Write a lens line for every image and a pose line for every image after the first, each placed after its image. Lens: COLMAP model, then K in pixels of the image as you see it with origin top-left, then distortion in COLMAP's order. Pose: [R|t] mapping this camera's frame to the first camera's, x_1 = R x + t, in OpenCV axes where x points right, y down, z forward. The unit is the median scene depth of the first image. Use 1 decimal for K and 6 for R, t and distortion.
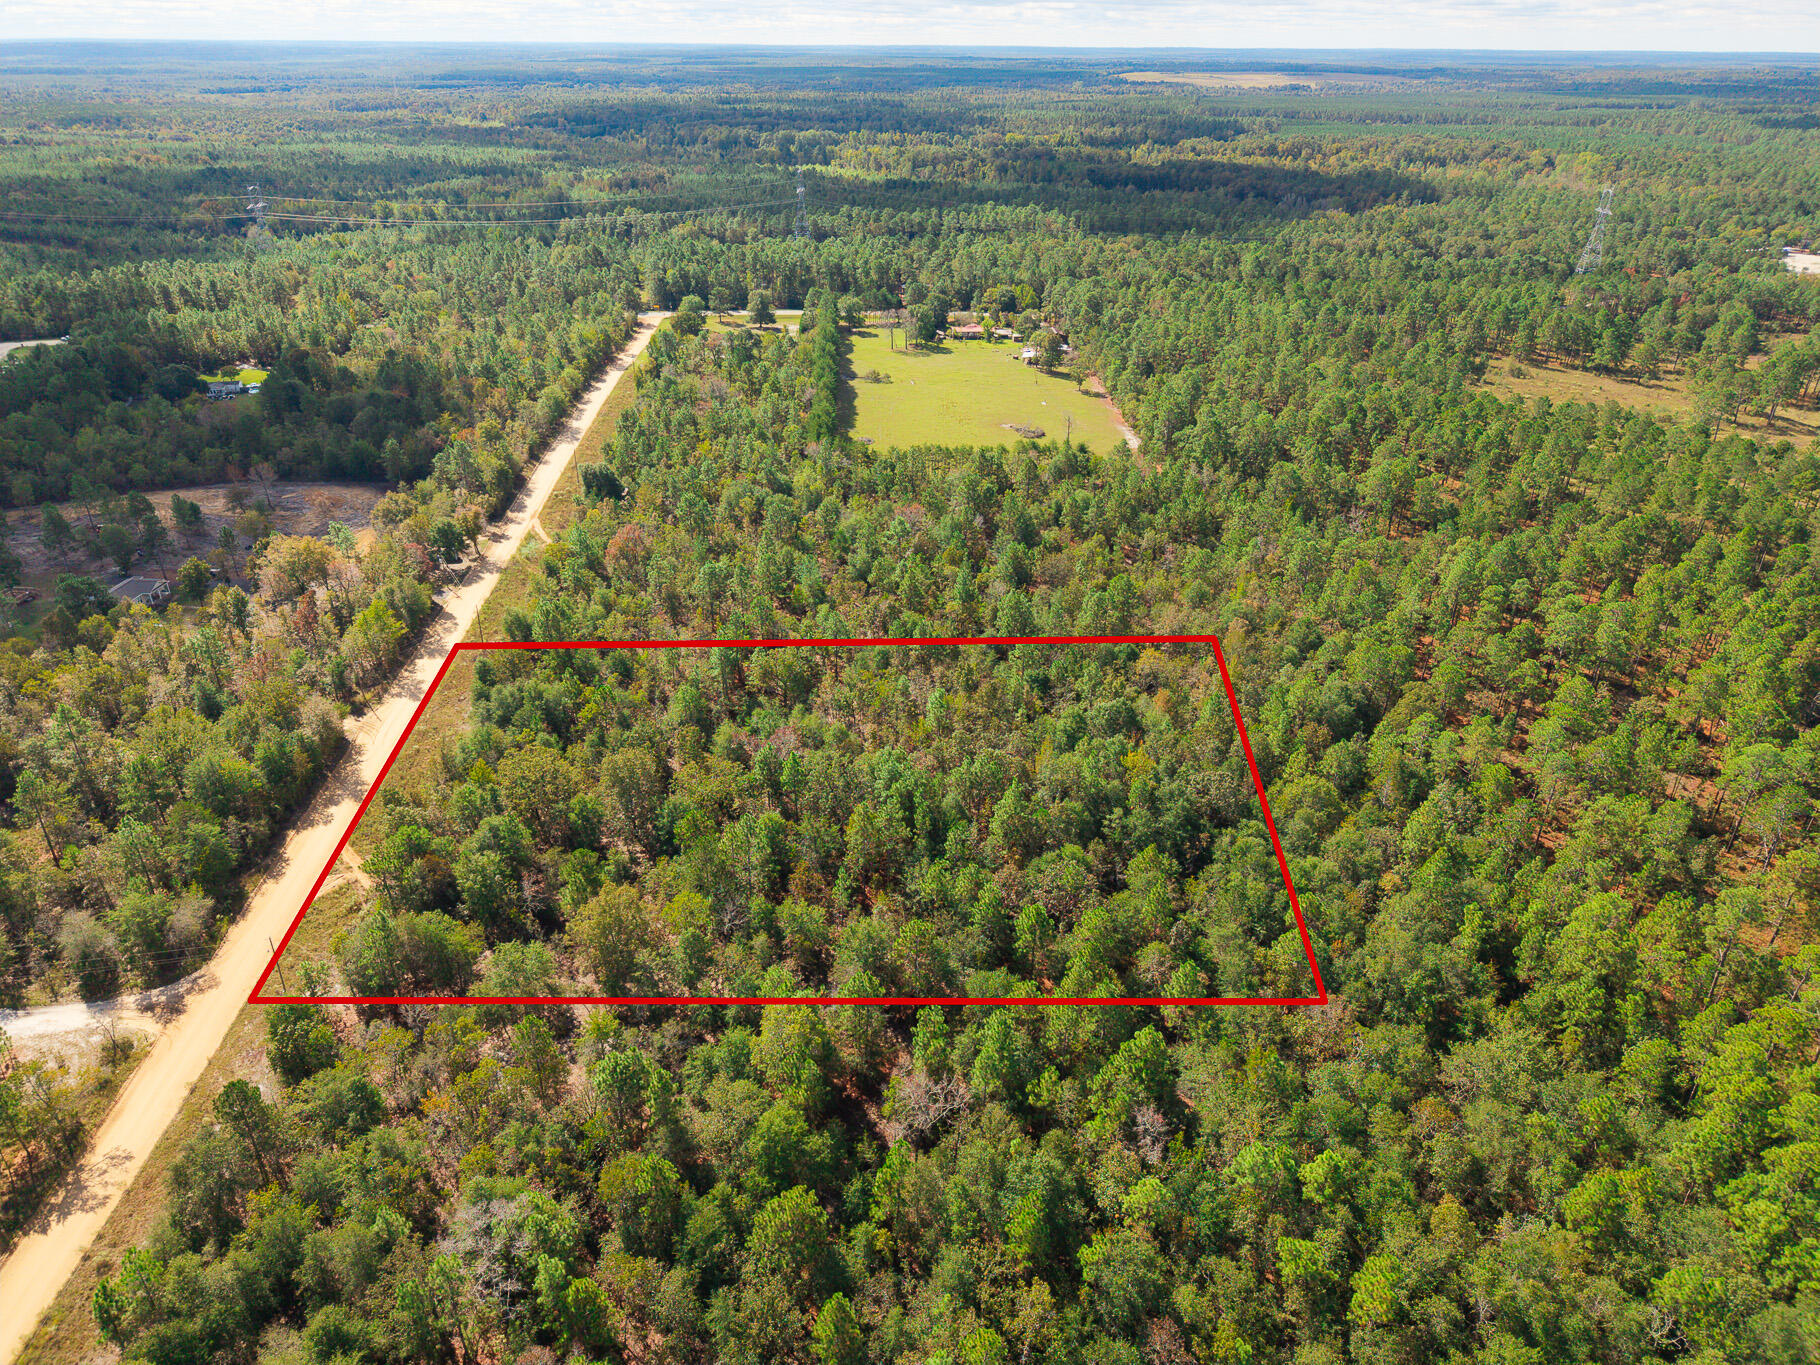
lens RADIAL K [[1269.8, 0, 913.4], [0, 1269.8, 694.4], [0, 0, 1]] dist [0.009757, -0.004088]
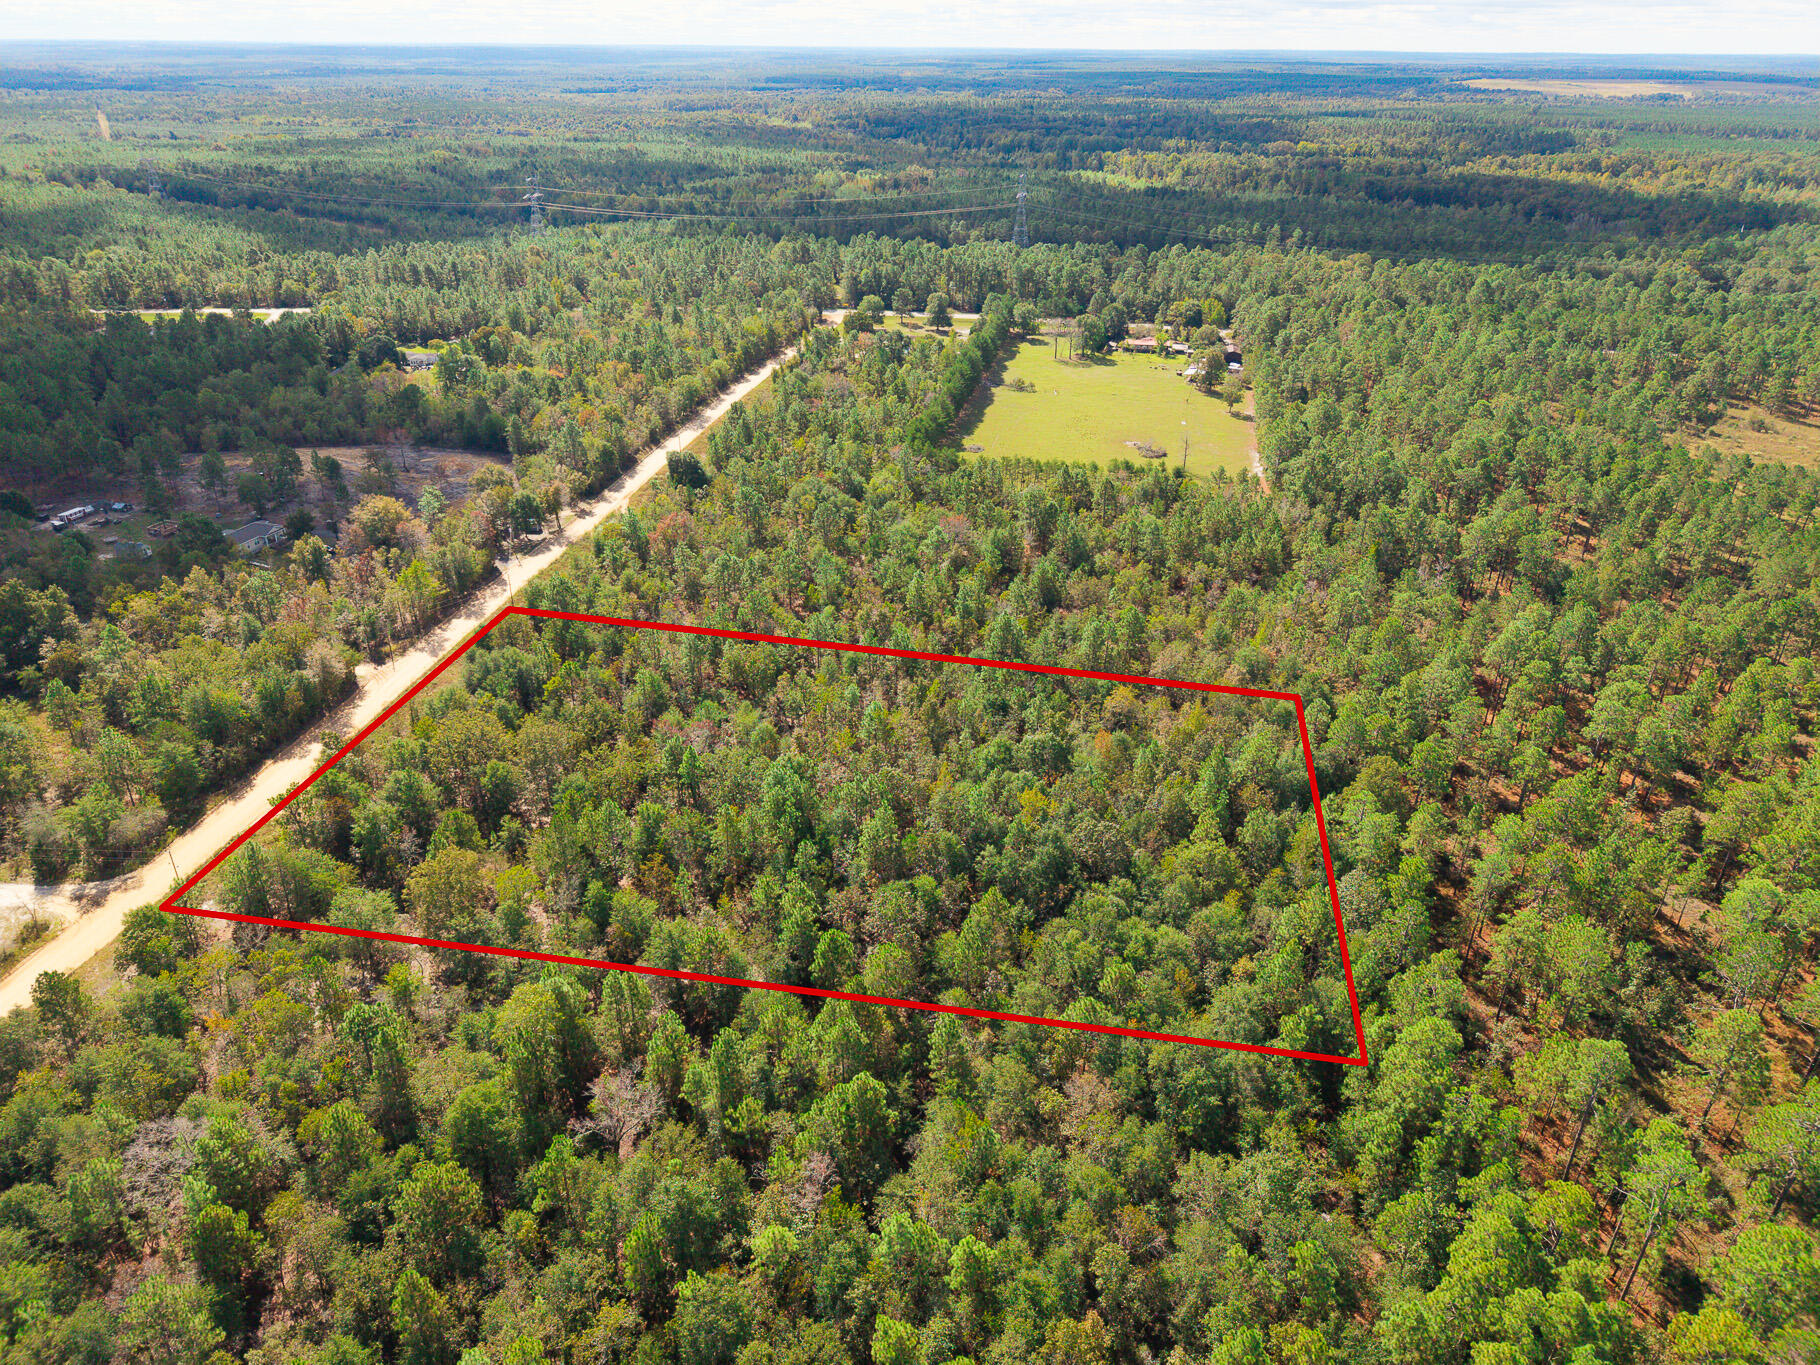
lens RADIAL K [[1269.8, 0, 912.2], [0, 1269.8, 677.9], [0, 0, 1]] dist [0.009757, -0.004088]
pose [[0.968117, 0.112870, -0.223627, 0.195424], [-0.115800, 0.993273, 0.000012, -0.019082], [0.222124, 0.025885, 0.974675, 0.030469]]
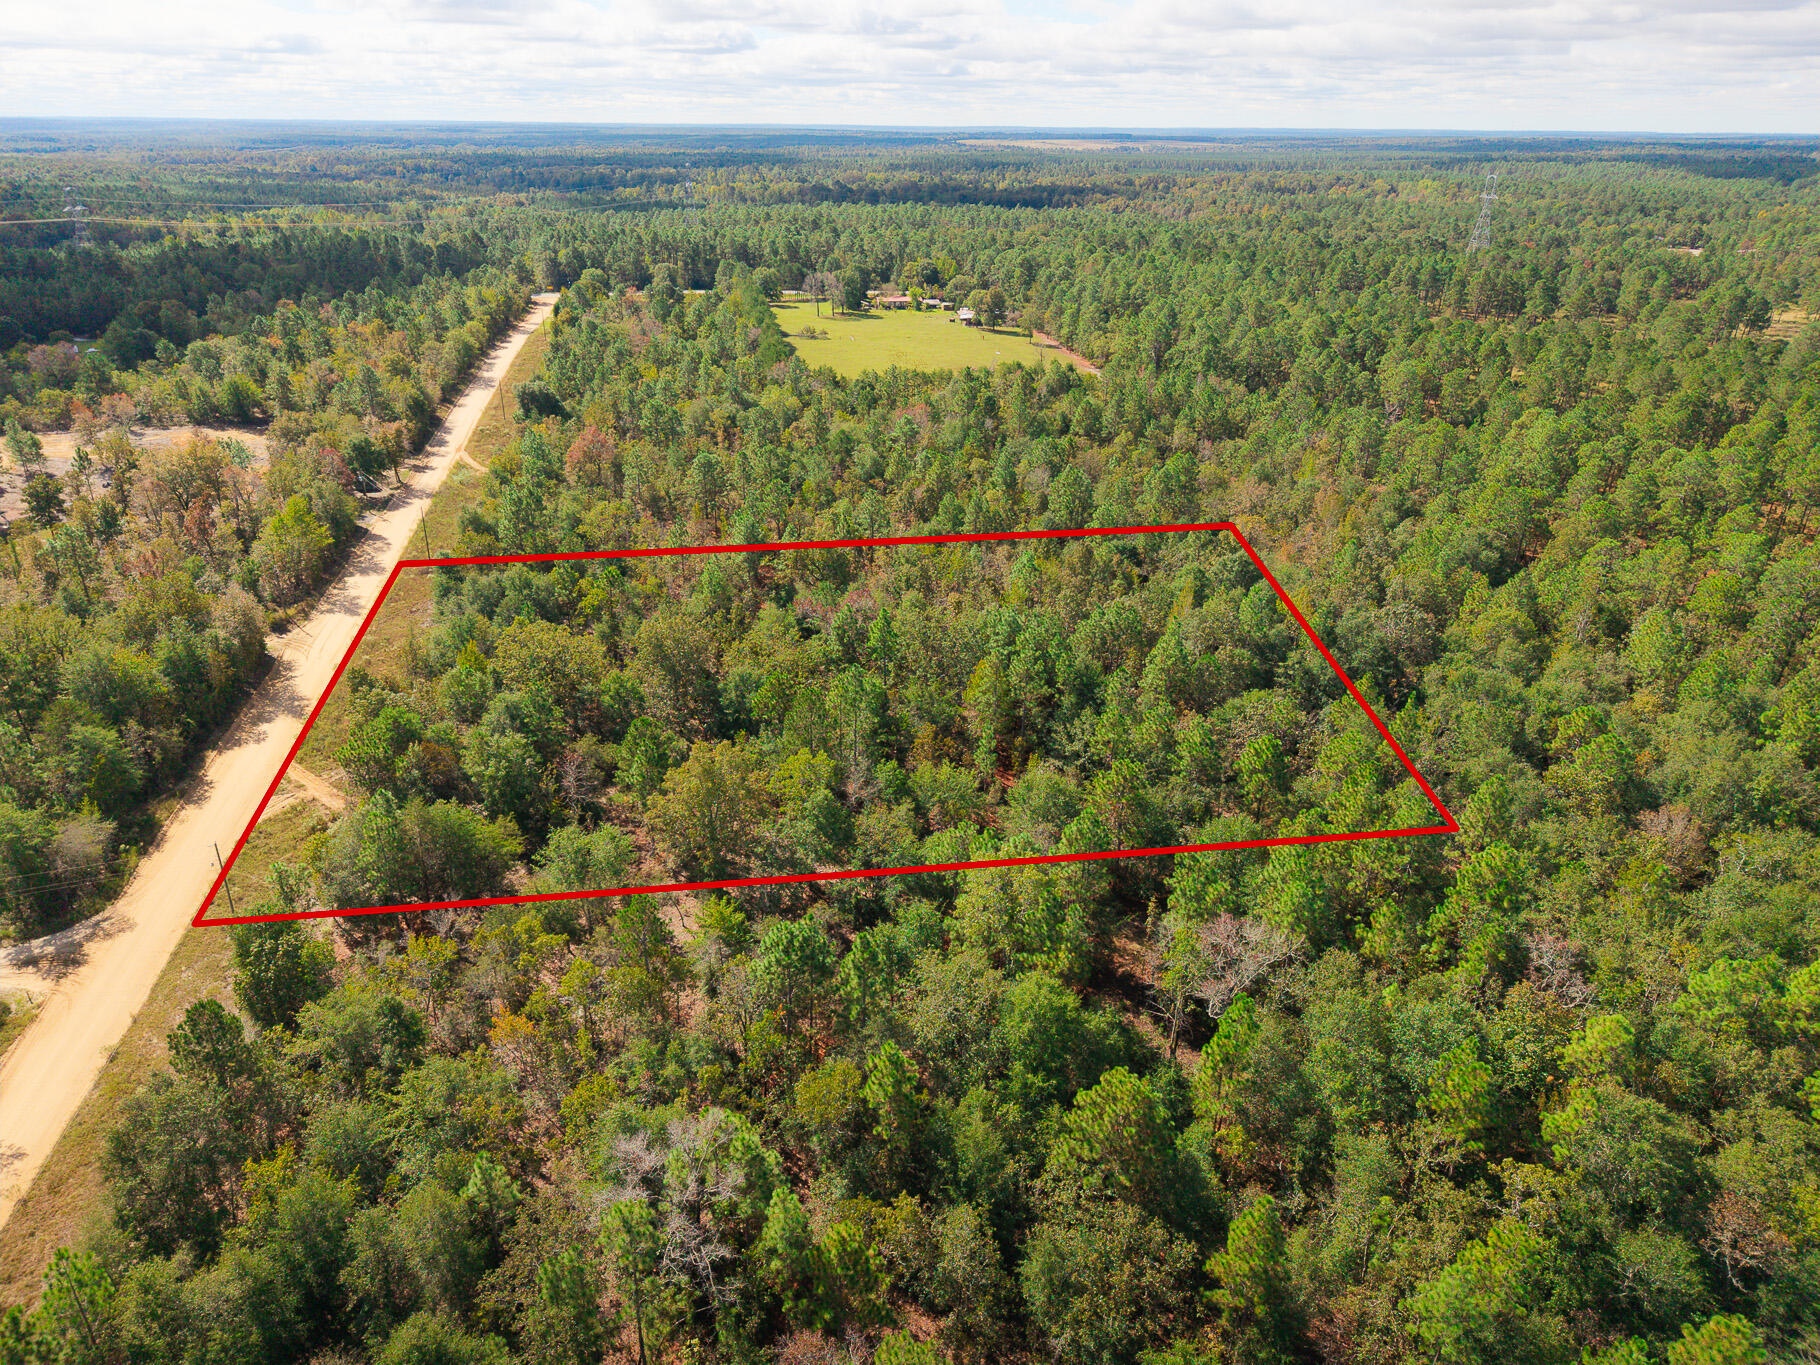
lens RADIAL K [[1269.8, 0, 908.6], [0, 1269.8, 685.8], [0, 0, 1]] dist [0.009757, -0.004088]
pose [[0.991931, -0.054829, 0.114308, -0.113422], [0.062586, 0.995894, -0.065408, 0.096638], [-0.110253, 0.072035, 0.991290, 0.145557]]
